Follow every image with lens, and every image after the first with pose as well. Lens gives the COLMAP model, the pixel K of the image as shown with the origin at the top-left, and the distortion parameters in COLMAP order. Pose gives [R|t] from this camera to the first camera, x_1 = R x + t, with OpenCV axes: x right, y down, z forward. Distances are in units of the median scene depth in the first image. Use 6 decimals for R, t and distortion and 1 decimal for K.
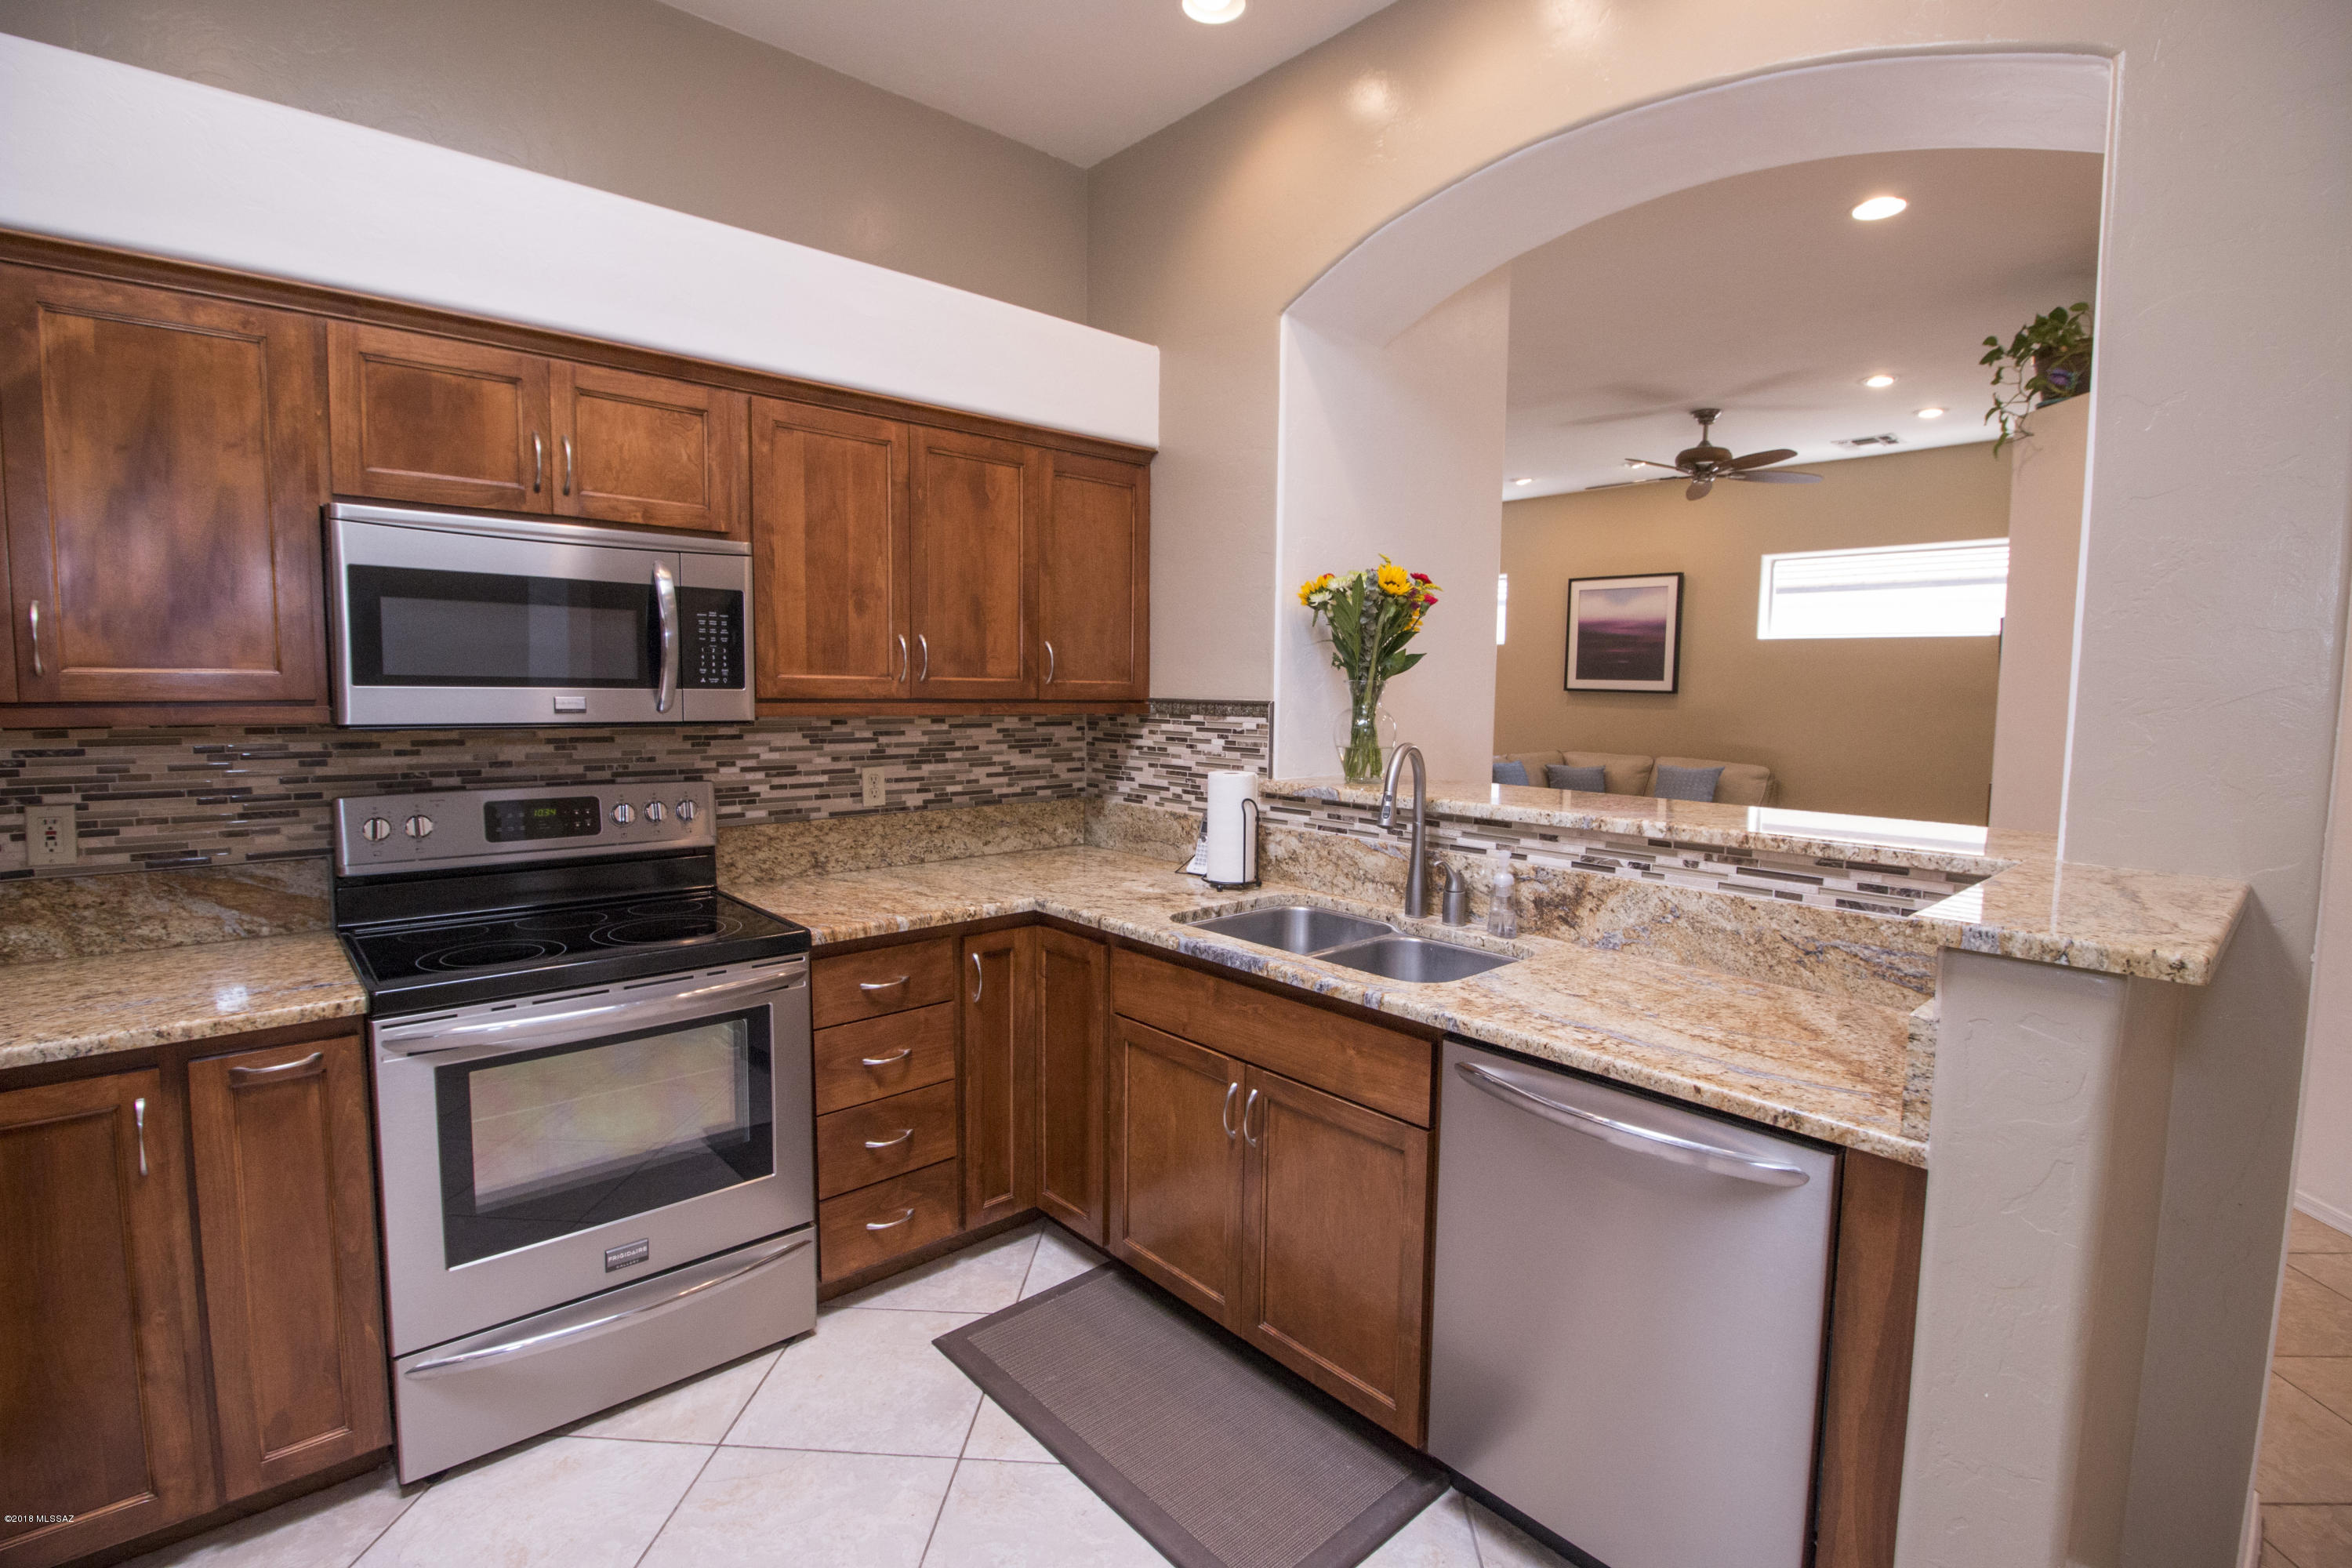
lens RADIAL K [[1063.5, 0, 1182.3], [0, 1063.5, 778.1], [0, 0, 1]] dist [-0.006433, -0.009153]
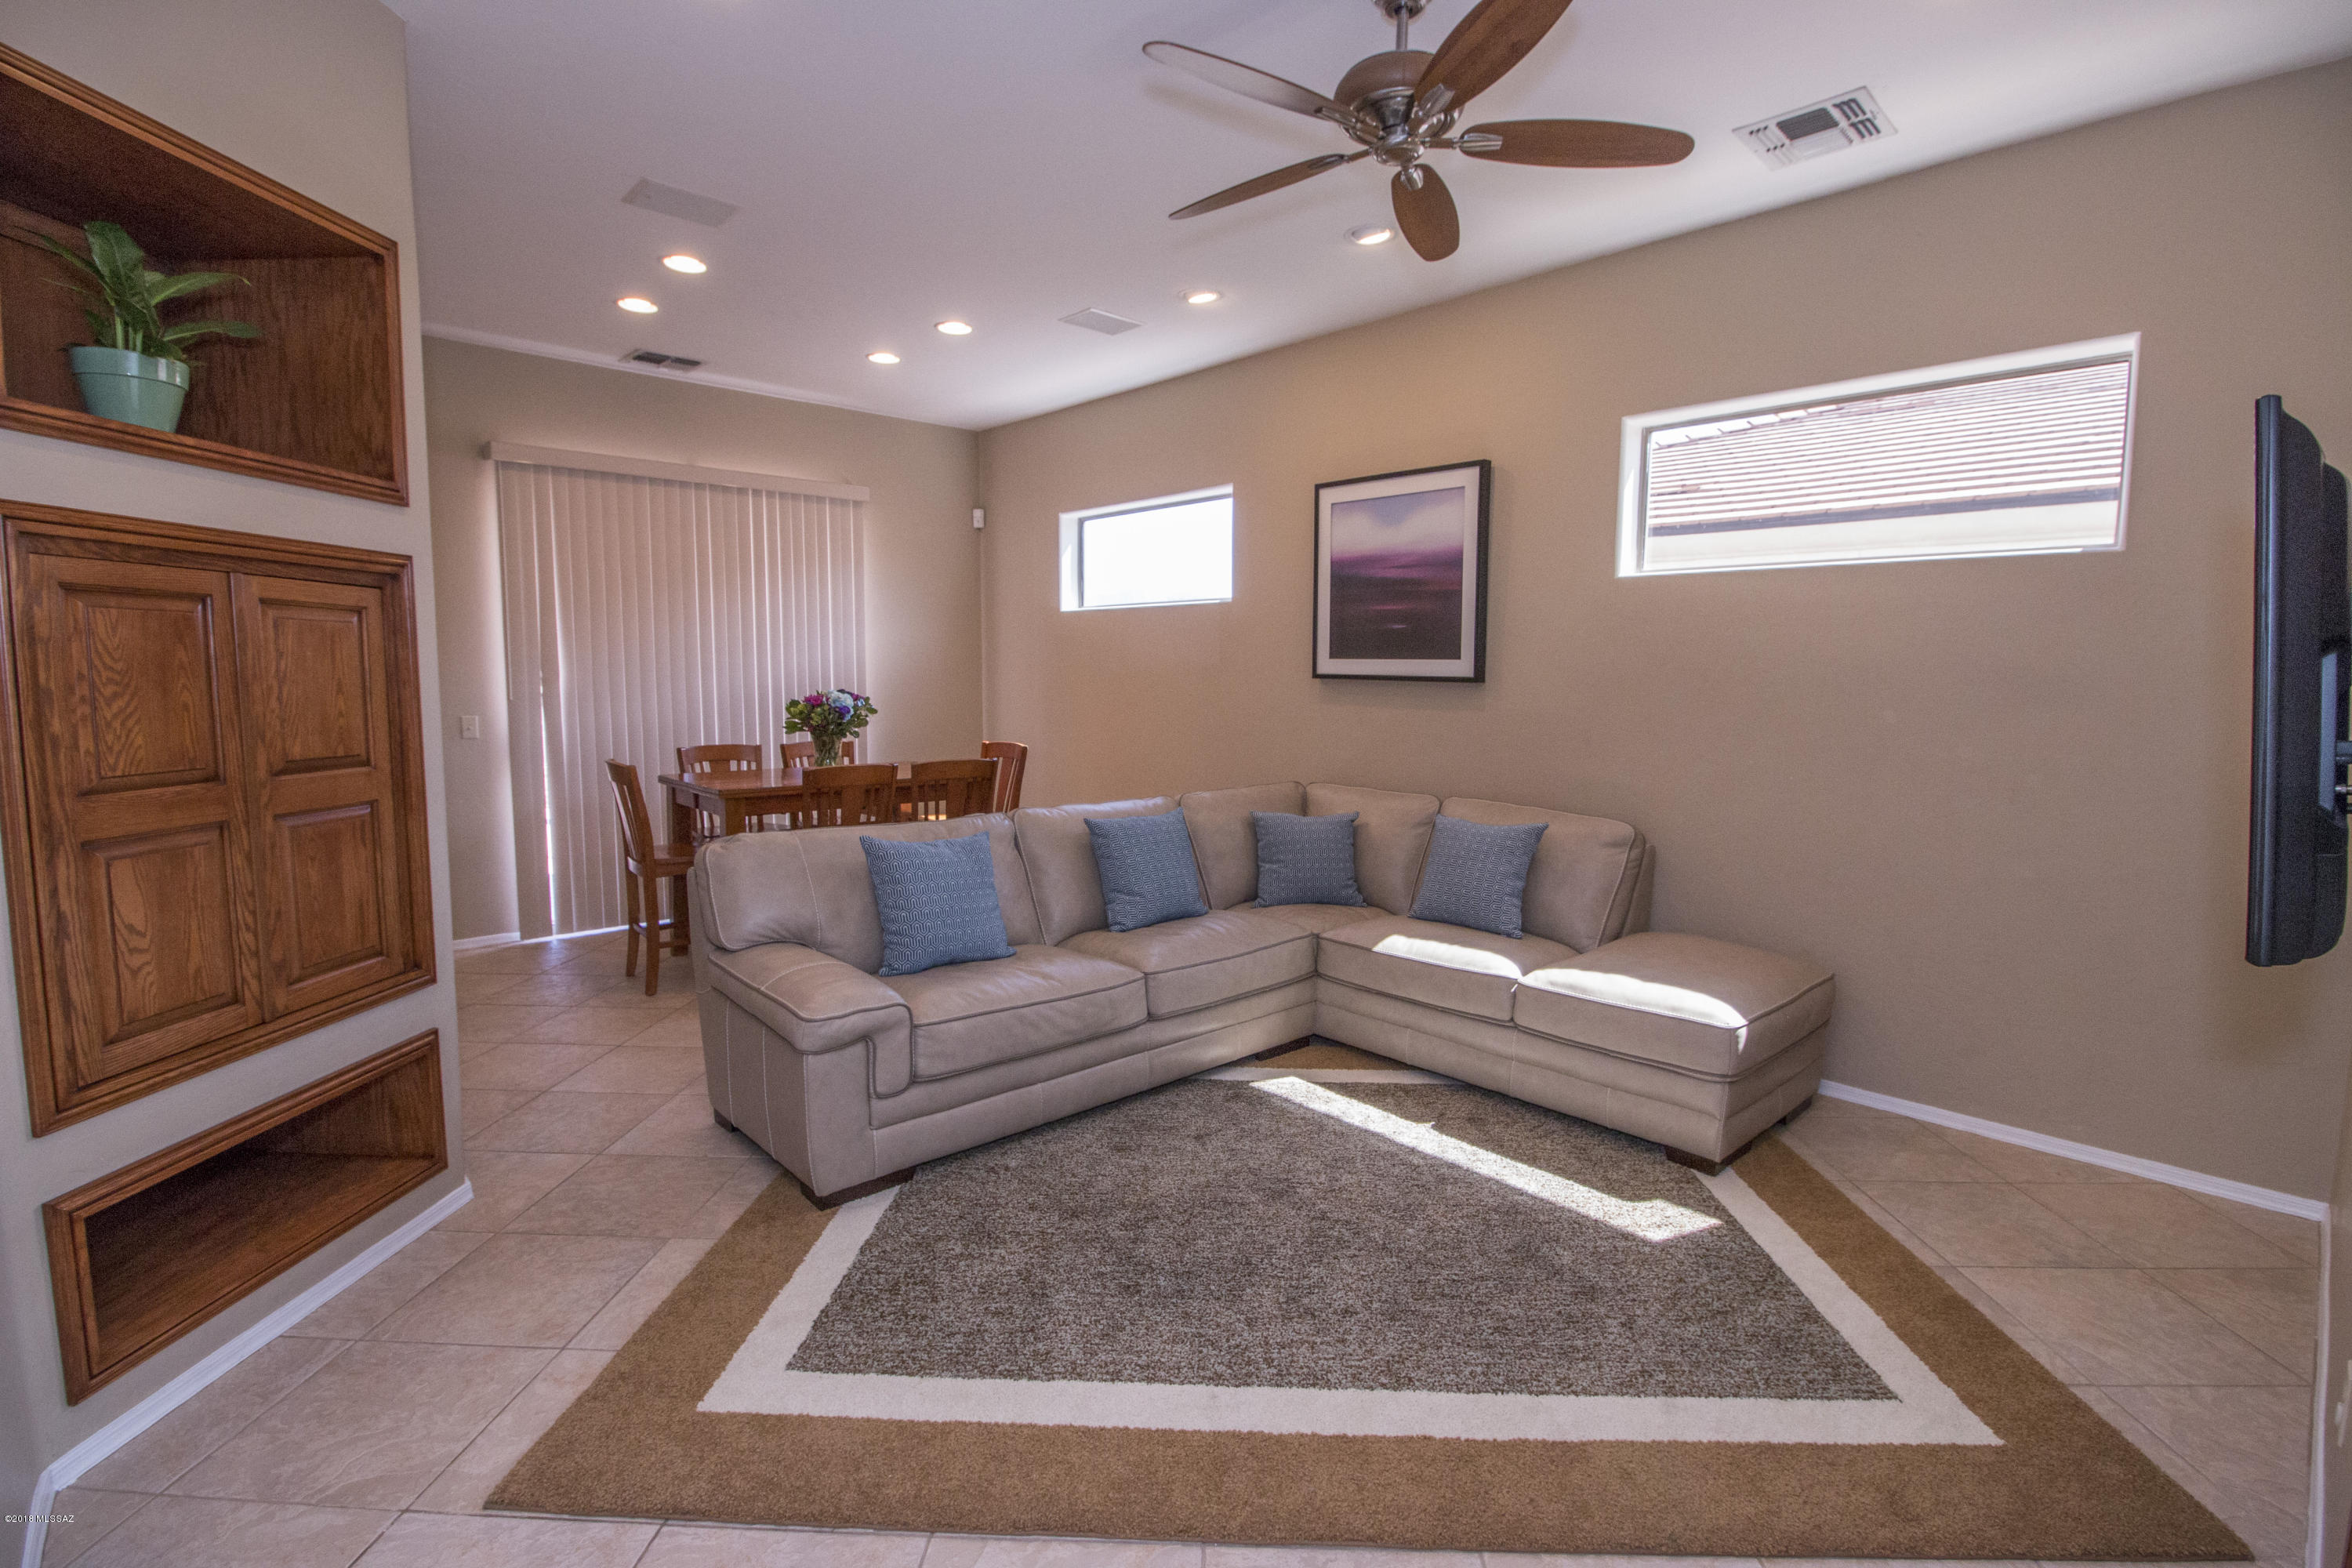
lens RADIAL K [[1063.5, 0, 1178.1], [0, 1063.5, 786.3], [0, 0, 1]] dist [-0.006433, -0.009153]
pose [[0.999982, -0.004725, 0.003744, 1.228937], [0.004654, 0.999815, 0.018685, -0.148433], [-0.003832, -0.018667, 0.999818, 1.796863]]
